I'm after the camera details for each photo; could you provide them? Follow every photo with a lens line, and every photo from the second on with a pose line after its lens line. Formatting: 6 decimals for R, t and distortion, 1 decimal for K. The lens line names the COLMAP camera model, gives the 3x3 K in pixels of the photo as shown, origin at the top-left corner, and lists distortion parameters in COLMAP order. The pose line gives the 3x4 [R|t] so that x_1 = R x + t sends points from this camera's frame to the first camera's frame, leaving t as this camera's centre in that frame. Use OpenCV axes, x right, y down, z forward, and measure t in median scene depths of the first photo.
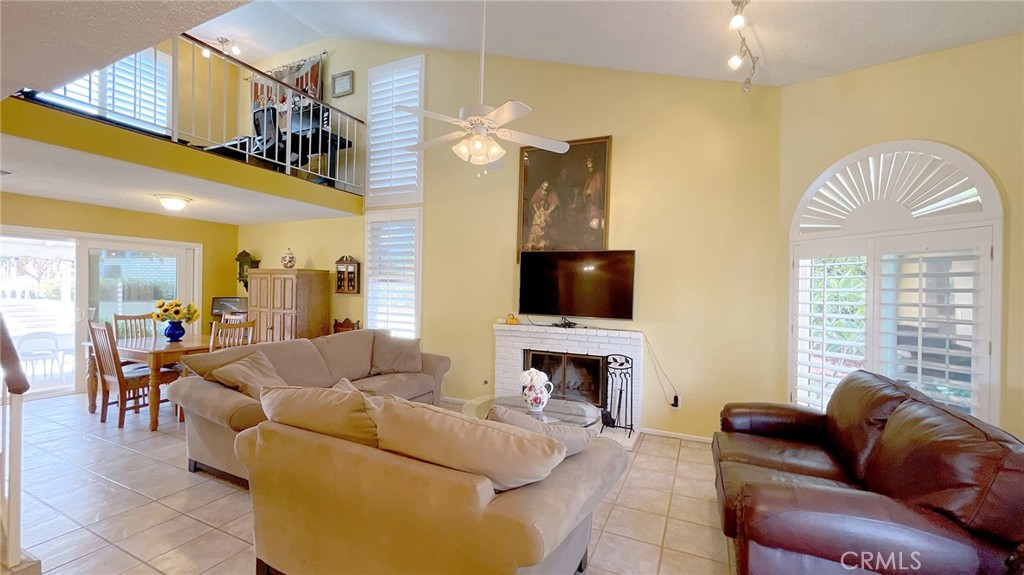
lens RADIAL K [[413.3, 0, 509.9], [0, 413.3, 289.8], [0, 0, 1]] dist [-0.000003, 0.000201]
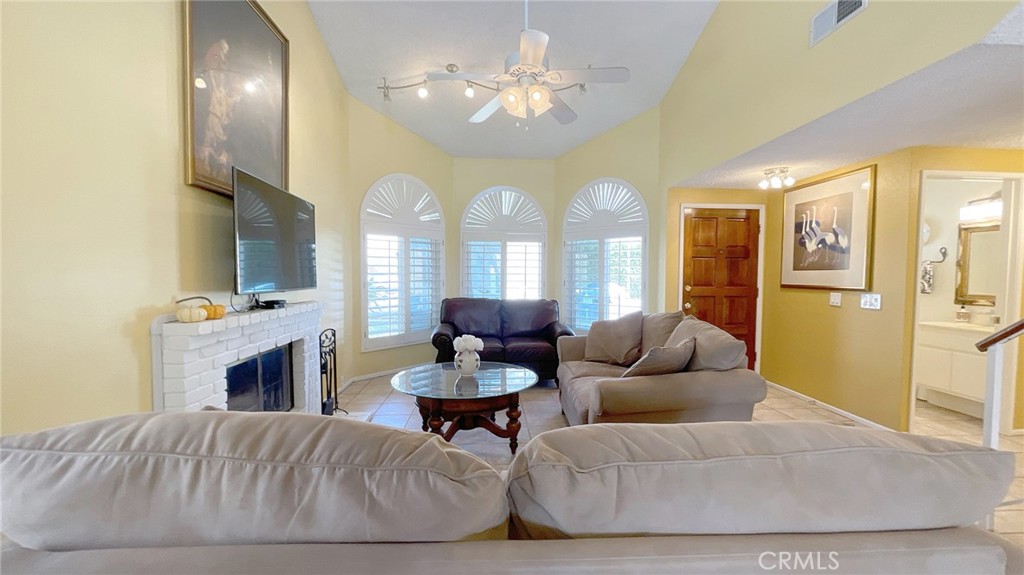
lens RADIAL K [[413.3, 0, 512.8], [0, 413.3, 293.2], [0, 0, 1]] dist [-0.000003, 0.000201]
pose [[-0.484367, -0.060561, 0.872766, -0.561510], [-0.009739, 0.997913, 0.063841, 0.022792], [-0.874811, 0.022423, -0.483946, 0.928287]]
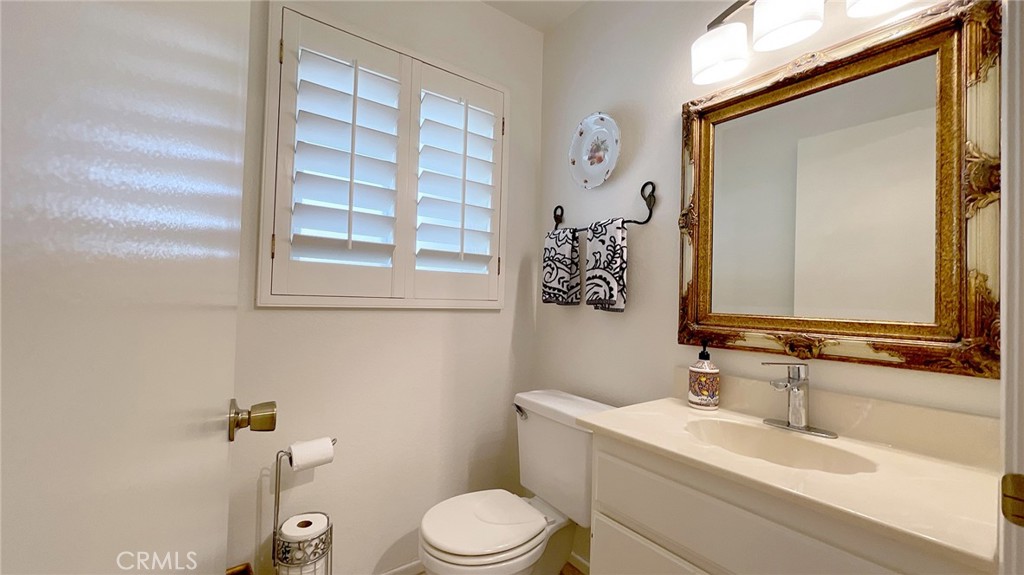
lens RADIAL K [[413.3, 0, 515.3], [0, 413.3, 291.0], [0, 0, 1]] dist [-0.000003, 0.000201]
pose [[-0.882676, -0.034288, 0.468730, -0.284820], [-0.044424, 0.998957, -0.010582, 0.064386], [-0.467878, -0.030164, -0.883278, -0.004506]]
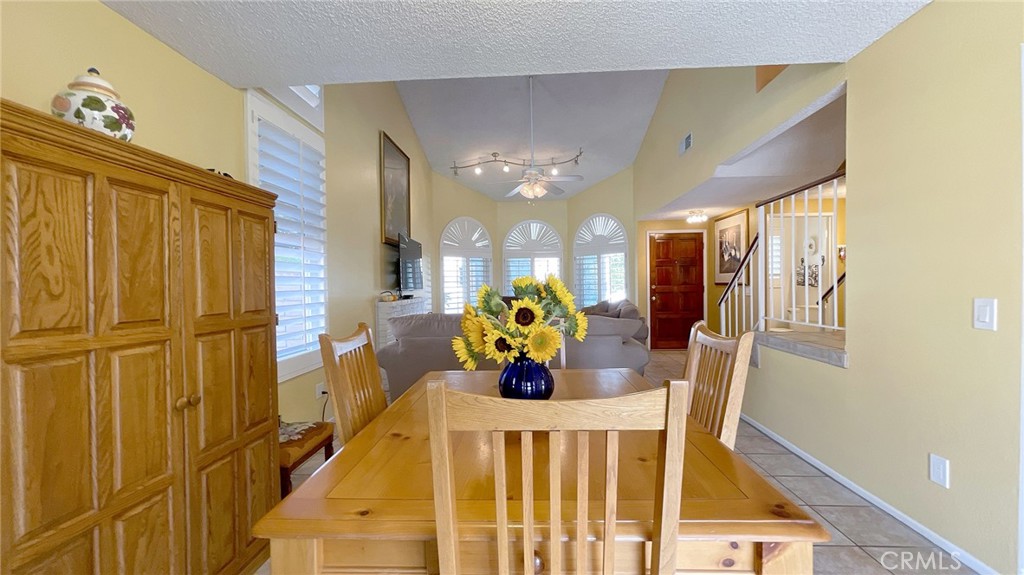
lens RADIAL K [[413.3, 0, 512.6], [0, 413.3, 290.8], [0, 0, 1]] dist [-0.000003, 0.000201]
pose [[-0.384525, -0.027376, 0.922709, -1.081778], [0.013536, 0.999285, 0.035289, 0.025173], [-0.923015, 0.026059, -0.383880, 1.120174]]
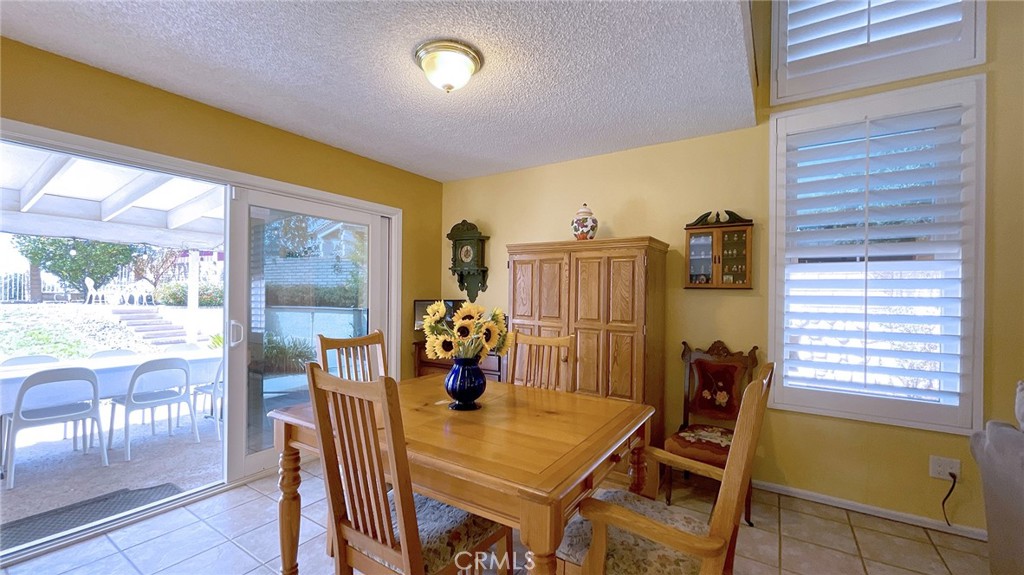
lens RADIAL K [[413.3, 0, 510.3], [0, 413.3, 290.1], [0, 0, 1]] dist [-0.000003, 0.000201]
pose [[0.990477, -0.009427, -0.137355, -0.713073], [0.007992, 0.999908, -0.010997, 0.016597], [0.137446, 0.009794, 0.990461, 0.608237]]
